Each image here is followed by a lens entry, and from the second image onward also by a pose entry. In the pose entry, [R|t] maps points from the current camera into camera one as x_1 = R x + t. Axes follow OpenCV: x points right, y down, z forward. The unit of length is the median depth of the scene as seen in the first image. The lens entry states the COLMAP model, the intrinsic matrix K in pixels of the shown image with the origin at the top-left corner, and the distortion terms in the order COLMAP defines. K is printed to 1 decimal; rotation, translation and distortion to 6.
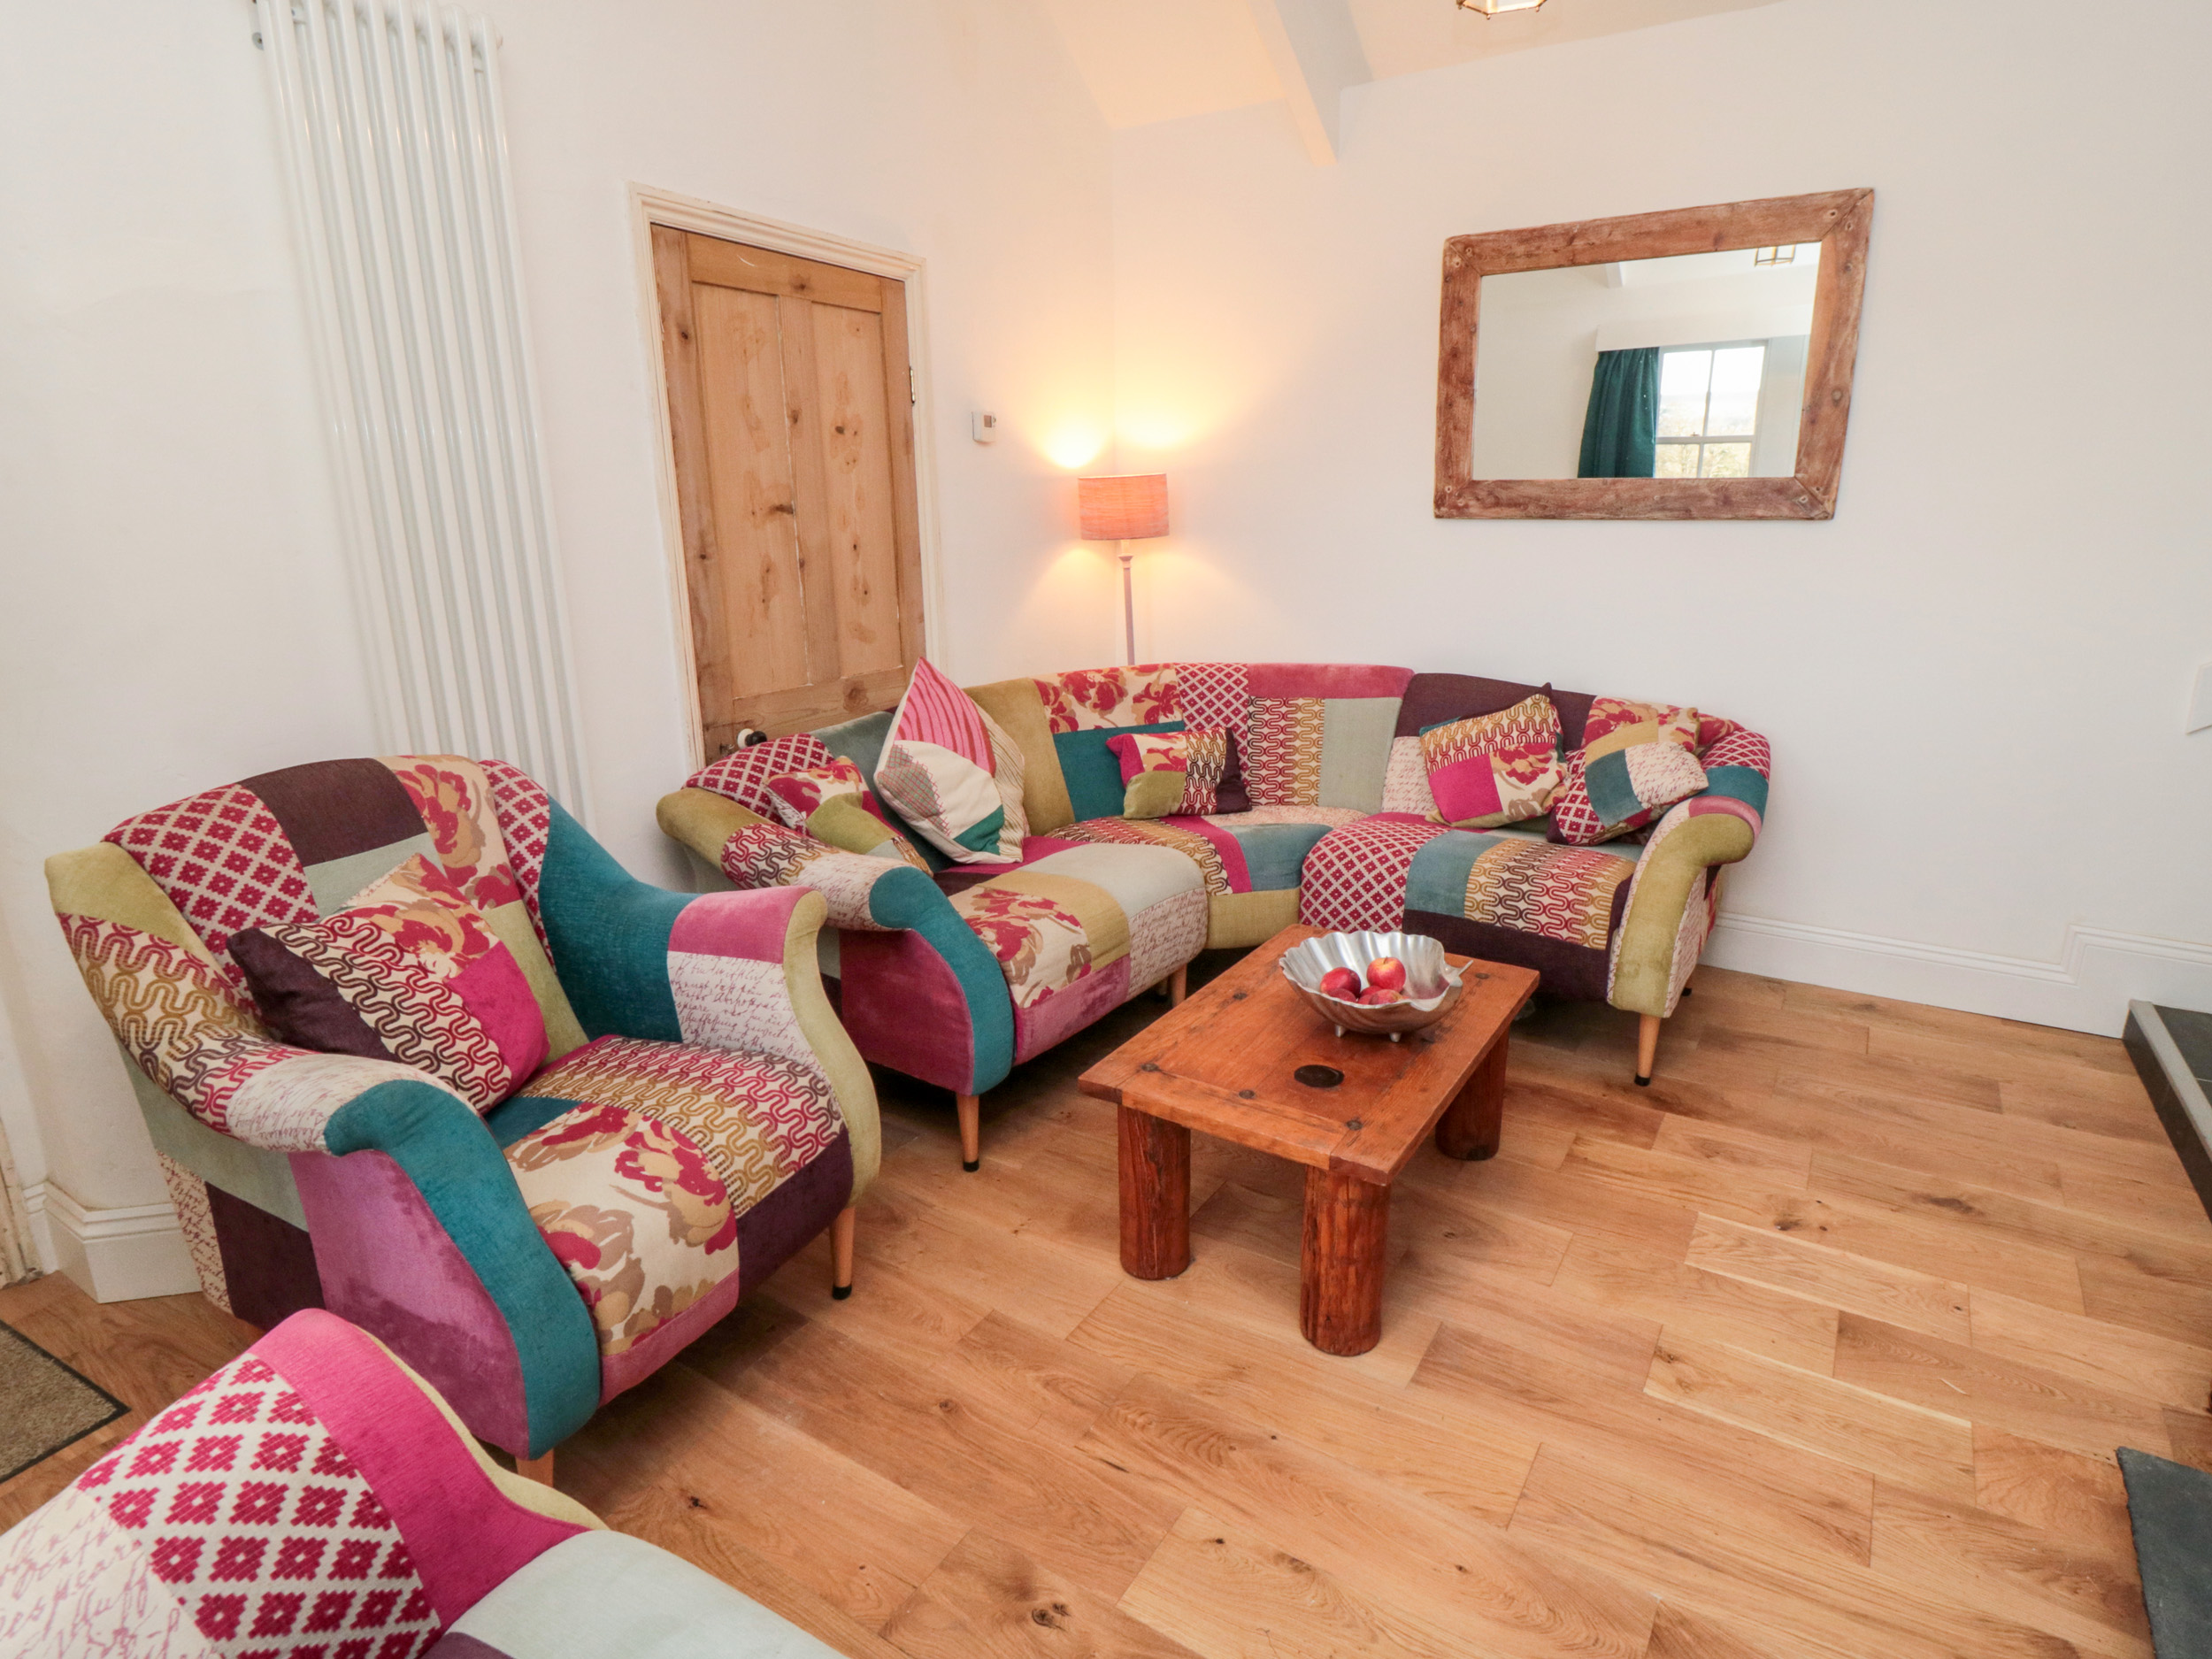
lens RADIAL K [[1203.1, 0, 1105.7], [0, 1203.1, 835.7], [0, 0, 1]] dist [-0.000624, -0.017184]
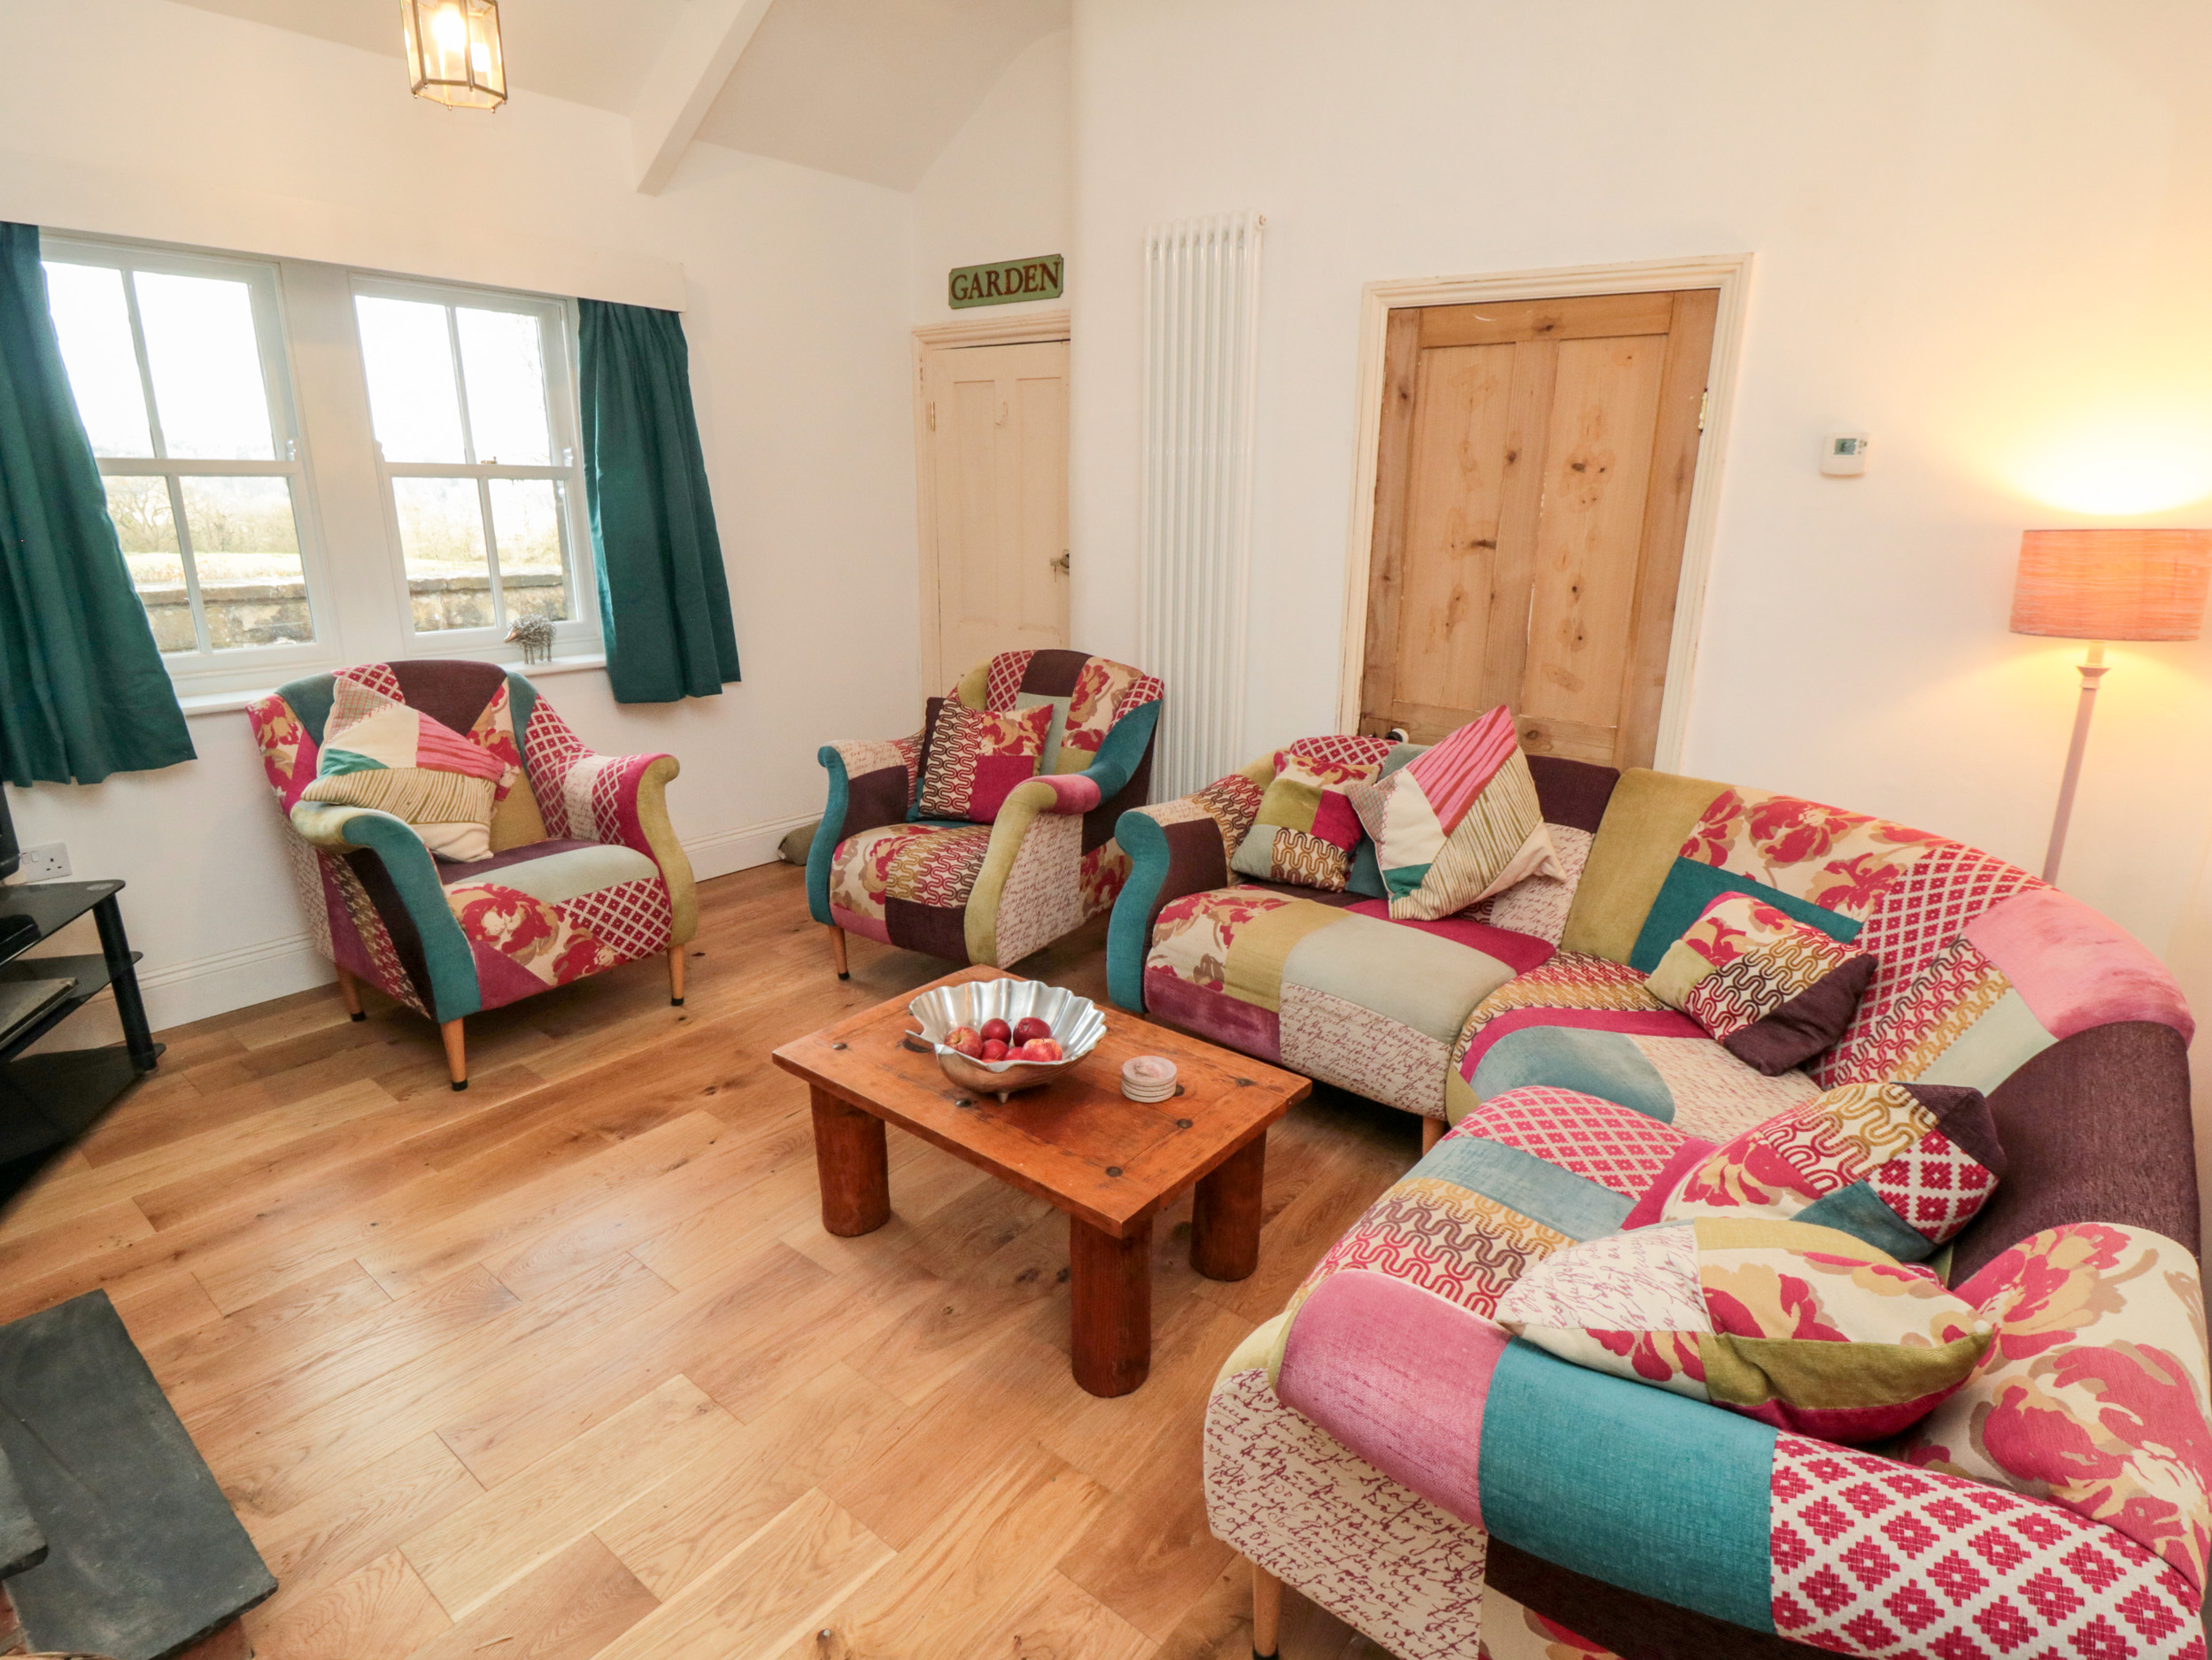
lens RADIAL K [[1156.9, 0, 1178.1], [0, 1156.9, 830.8], [0, 0, 1]] dist [0.001711, -0.014363]
pose [[-0.083231, 0.287387, -0.954191, 0.781575], [-0.287623, 0.909836, 0.299117, -0.261084], [0.954120, 0.299343, 0.006932, 0.785373]]
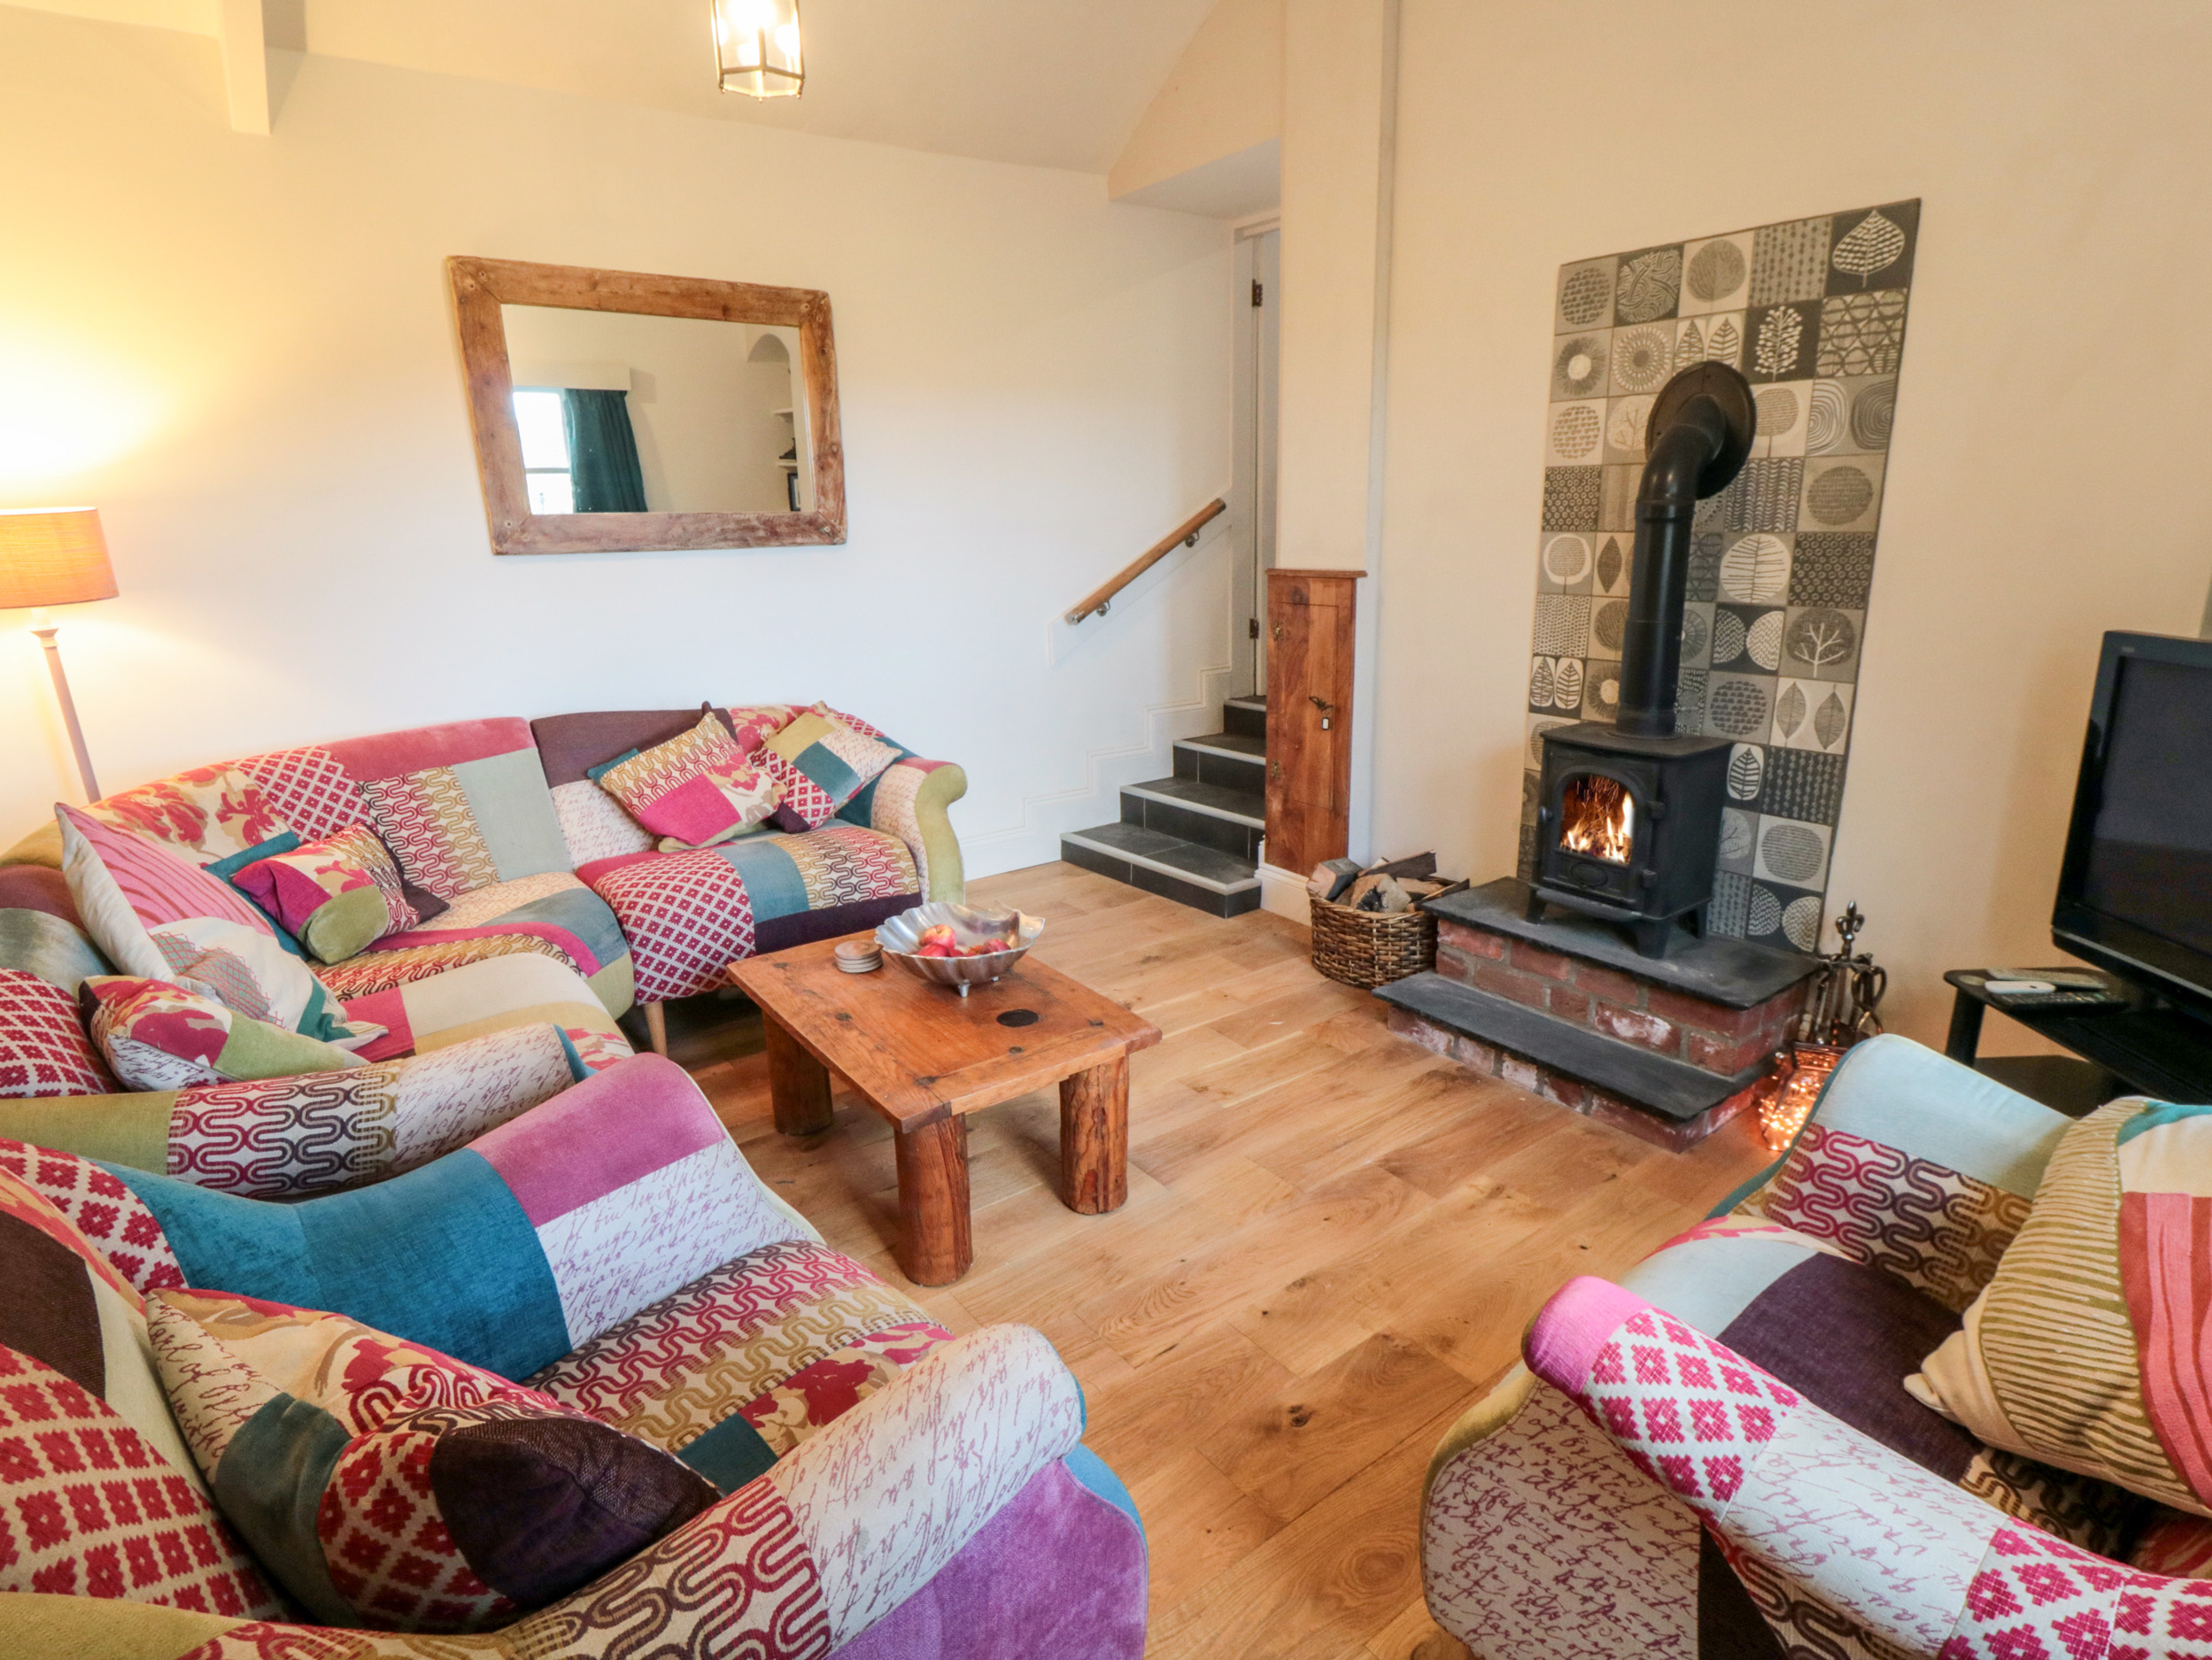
lens RADIAL K [[1156.9, 0, 1178.1], [0, 1156.9, 830.8], [0, 0, 1]] dist [0.001711, -0.014363]
pose [[0.317477, -0.246746, 0.915601, -0.512075], [0.269347, 0.949248, 0.162420, -0.076600], [-0.909209, 0.195049, 0.367825, 0.275495]]
